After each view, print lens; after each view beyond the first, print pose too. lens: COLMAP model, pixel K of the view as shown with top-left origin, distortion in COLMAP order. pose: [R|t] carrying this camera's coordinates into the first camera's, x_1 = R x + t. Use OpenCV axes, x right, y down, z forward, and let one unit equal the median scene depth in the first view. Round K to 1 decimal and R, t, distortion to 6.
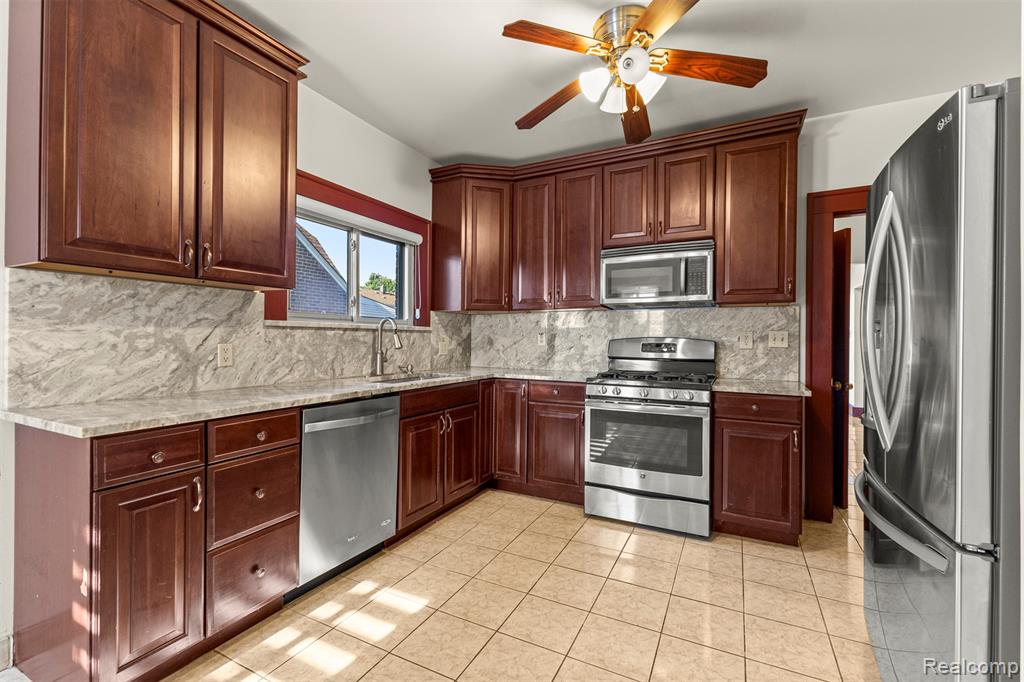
lens RADIAL K [[443.7, 0, 512.0], [0, 443.7, 341.0], [0, 0, 1]] dist [0.004737, -0.000076]
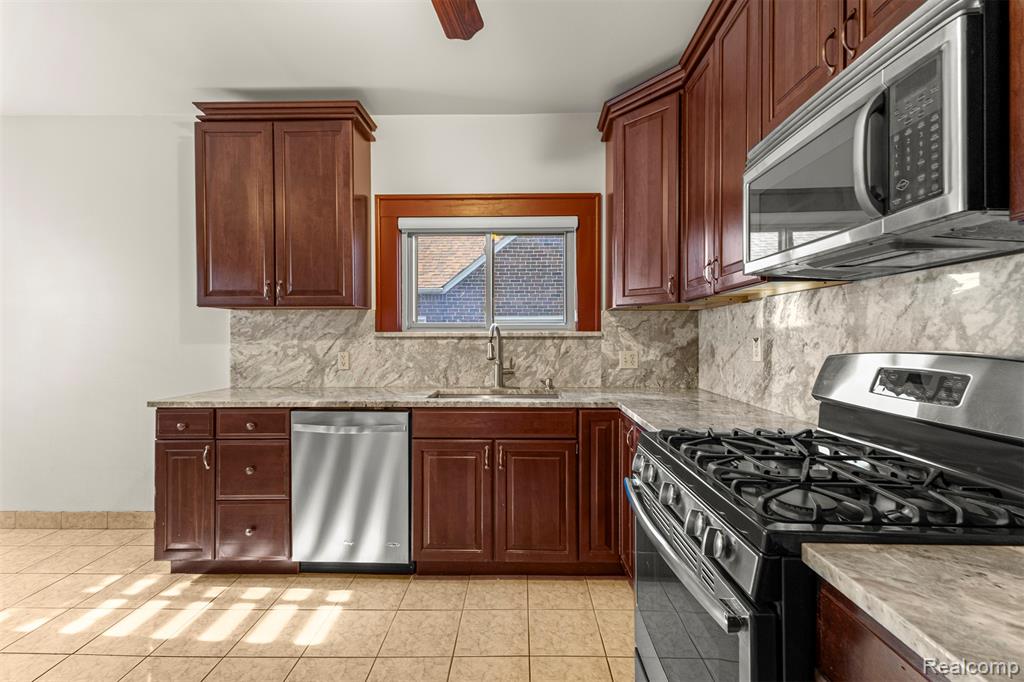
lens RADIAL K [[452.6, 0, 511.3], [0, 452.6, 337.7], [0, 0, 1]] dist [0.018874, -0.000058]
pose [[0.434977, -0.006428, -0.900419, 0.655626], [0.001122, 0.999978, -0.006597, -0.022844], [0.900441, 0.001859, 0.434974, 0.755494]]
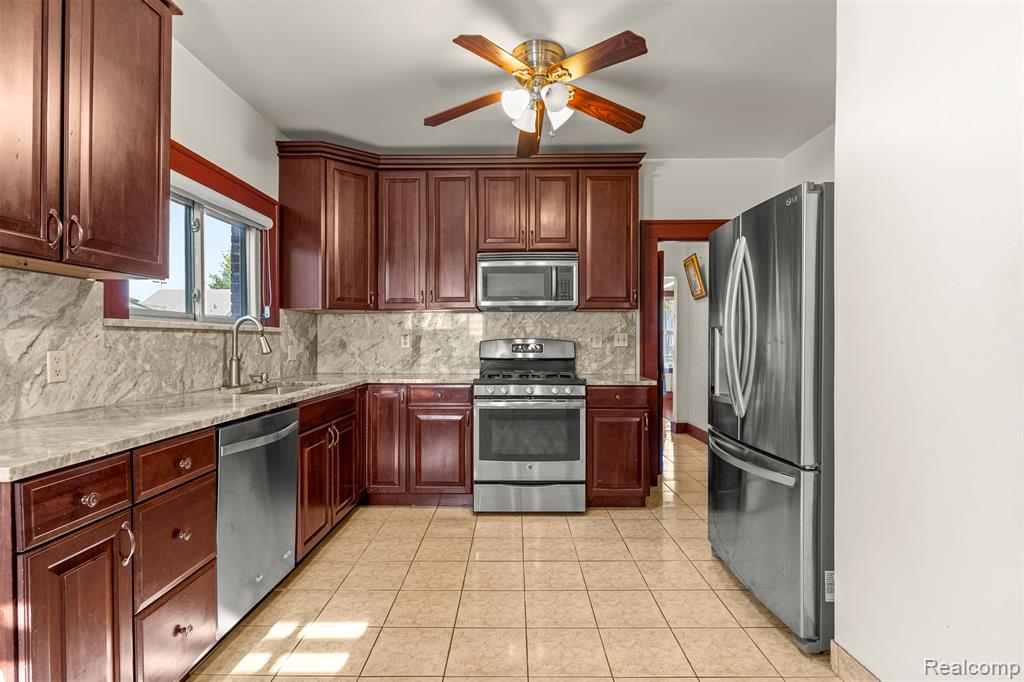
lens RADIAL K [[484.1, 0, 513.5], [0, 484.1, 345.8], [0, 0, 1]] dist [-0.001577, -0.000983]
pose [[0.892988, -0.012101, 0.449919, -0.291054], [0.009118, 0.999920, 0.008797, -0.001816], [-0.449989, -0.003753, 0.893026, -0.035453]]
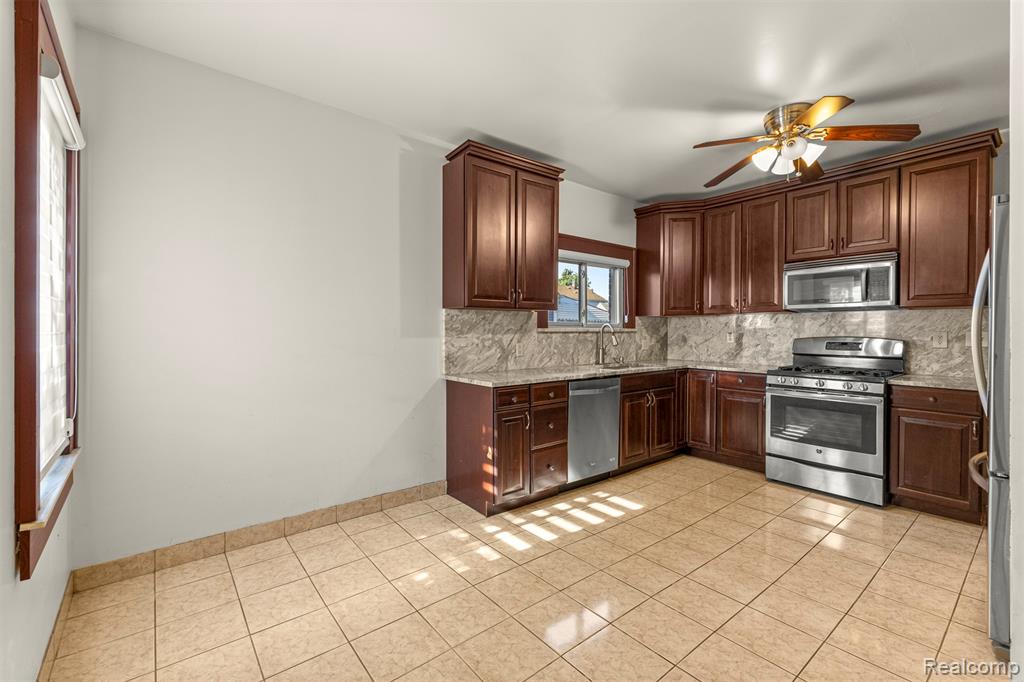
lens RADIAL K [[440.2, 0, 510.7], [0, 440.2, 336.3], [0, 0, 1]] dist [0.004618, -0.000168]
pose [[0.912596, -0.001502, -0.408859, 0.018298], [0.004554, 0.999969, 0.006493, -0.027061], [0.408836, -0.007787, 0.912575, -0.499737]]
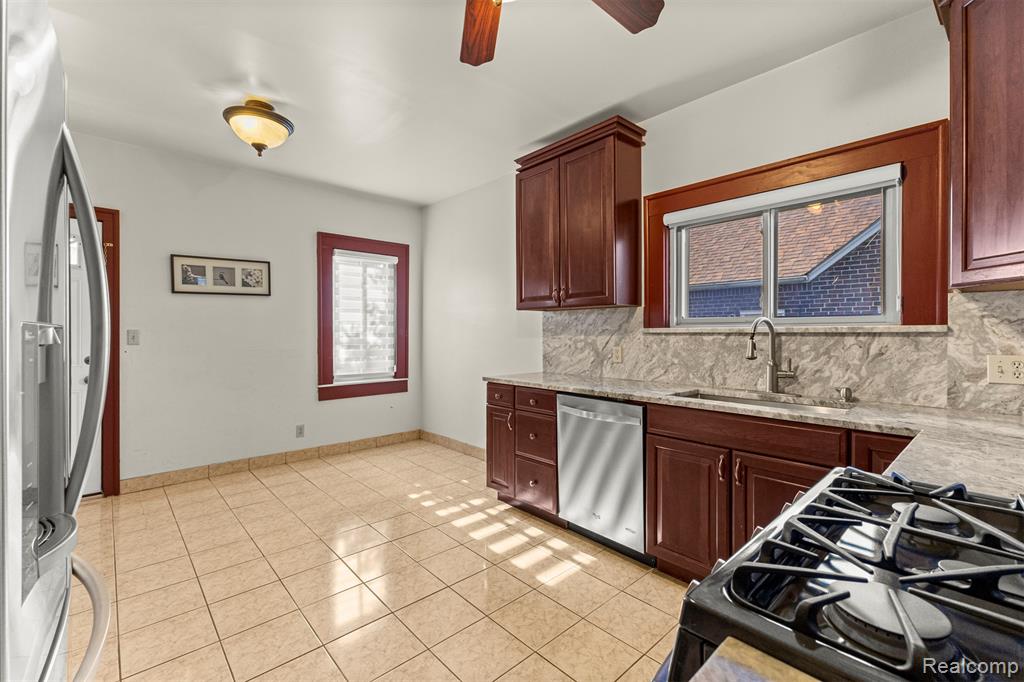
lens RADIAL K [[440.2, 0, 510.7], [0, 440.2, 336.3], [0, 0, 1]] dist [0.004618, -0.000168]
pose [[-0.352877, -0.000186, -0.935670, 0.685902], [-0.006267, 0.999978, 0.002165, -0.023619], [0.935649, 0.006628, -0.352870, 1.026715]]
